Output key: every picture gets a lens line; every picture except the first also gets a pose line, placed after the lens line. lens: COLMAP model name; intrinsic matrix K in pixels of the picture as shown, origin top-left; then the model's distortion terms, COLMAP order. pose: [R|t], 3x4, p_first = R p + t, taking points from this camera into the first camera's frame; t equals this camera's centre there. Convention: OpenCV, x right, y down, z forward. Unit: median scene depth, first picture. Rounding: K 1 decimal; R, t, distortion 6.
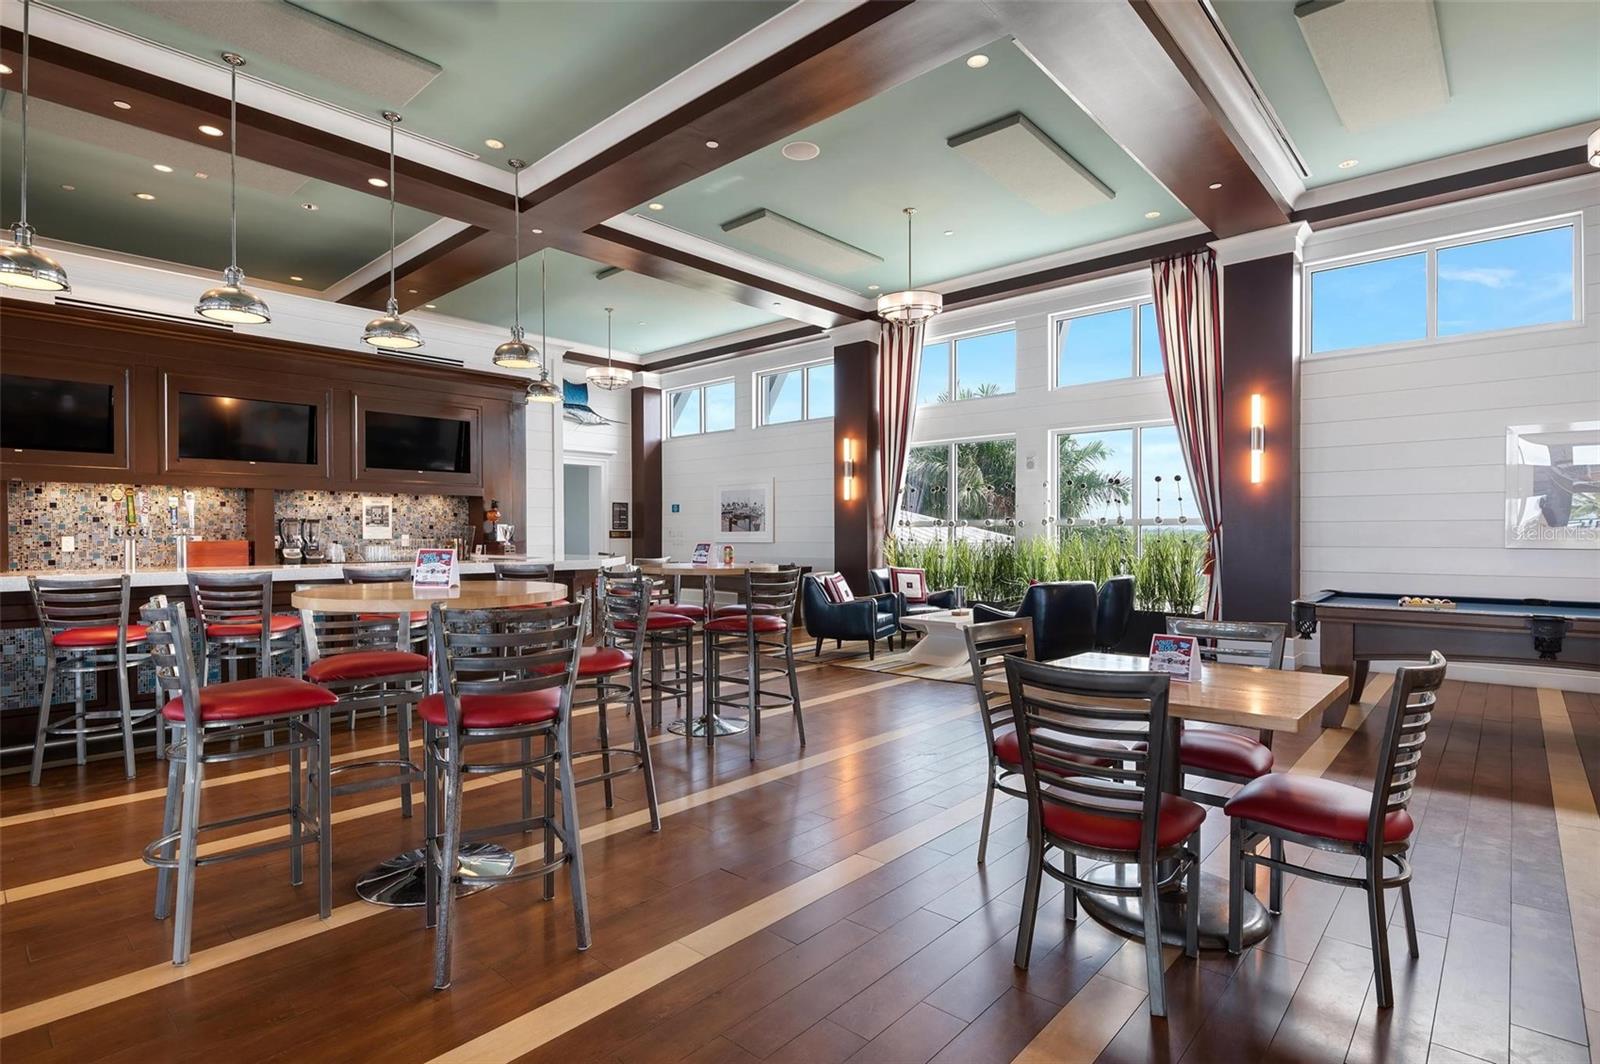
lens RADIAL K [[801.2, 0, 800.0], [0, 801.2, 532.0], [0, 0, 1]] dist [0.010249, -0.000398]
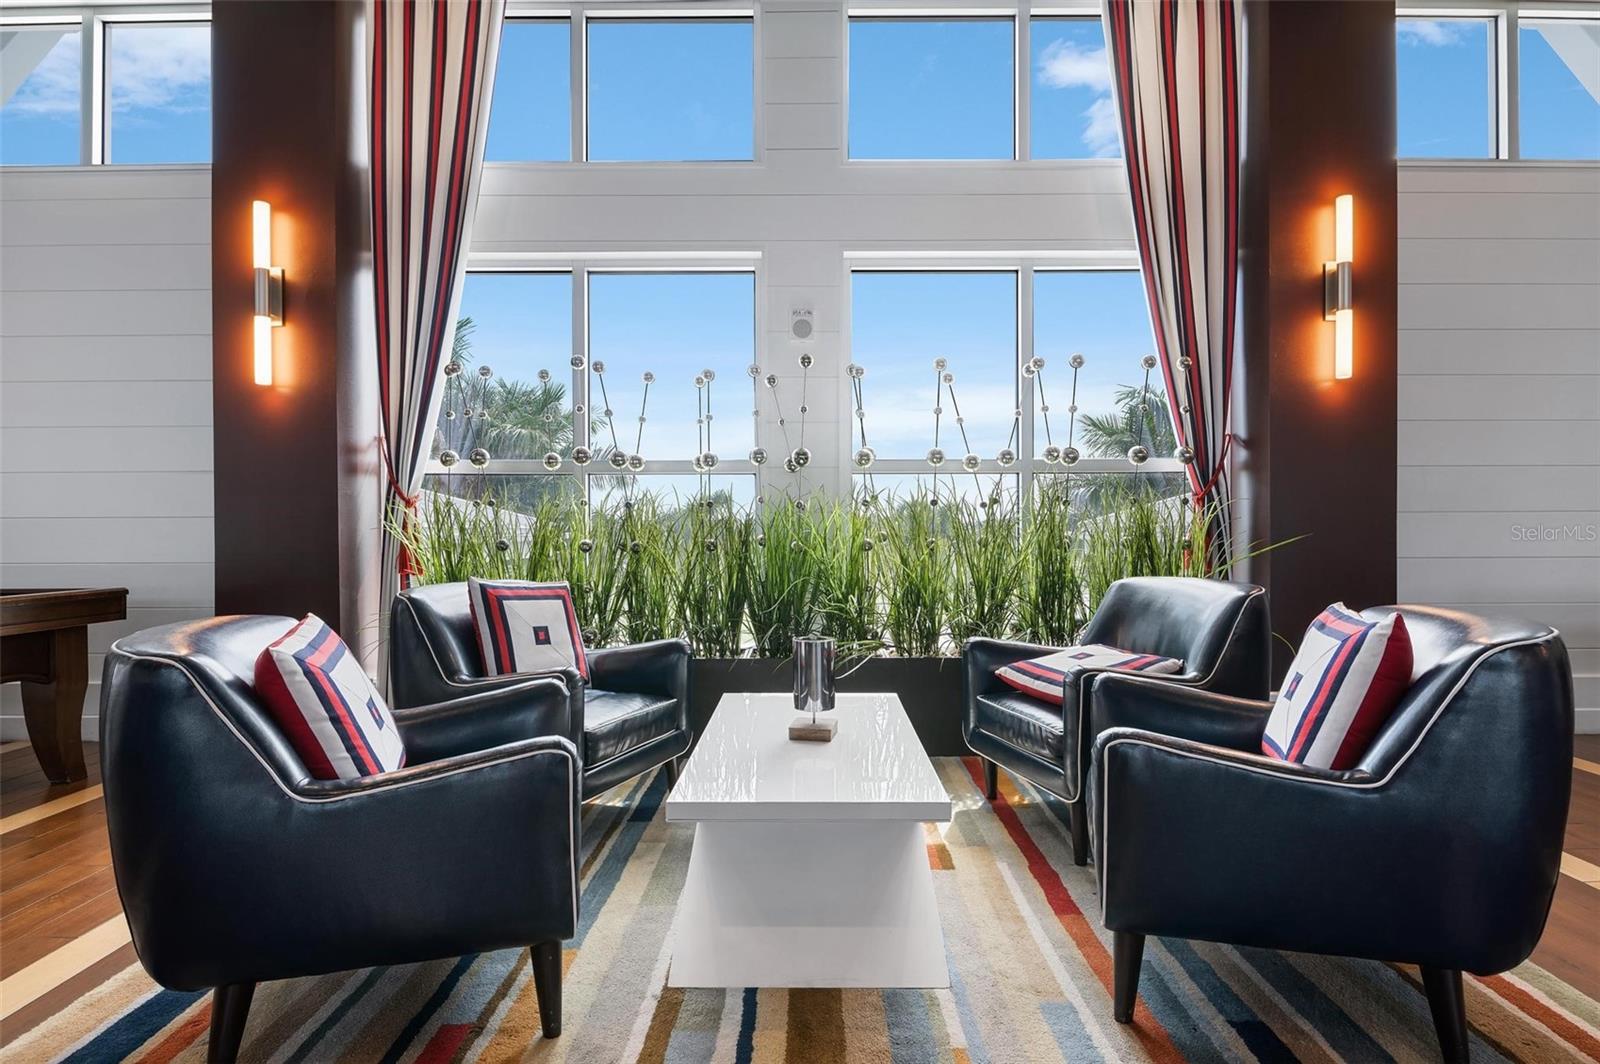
lens RADIAL K [[801.2, 0, 800.0], [0, 801.2, 532.0], [0, 0, 1]] dist [0.010249, -0.000398]
pose [[0.740767, -0.000171, 0.671762, -0.001738], [-0.000170, 1.000000, 0.000442, 0.021714], [-0.671762, -0.000442, 0.740767, 0.596947]]
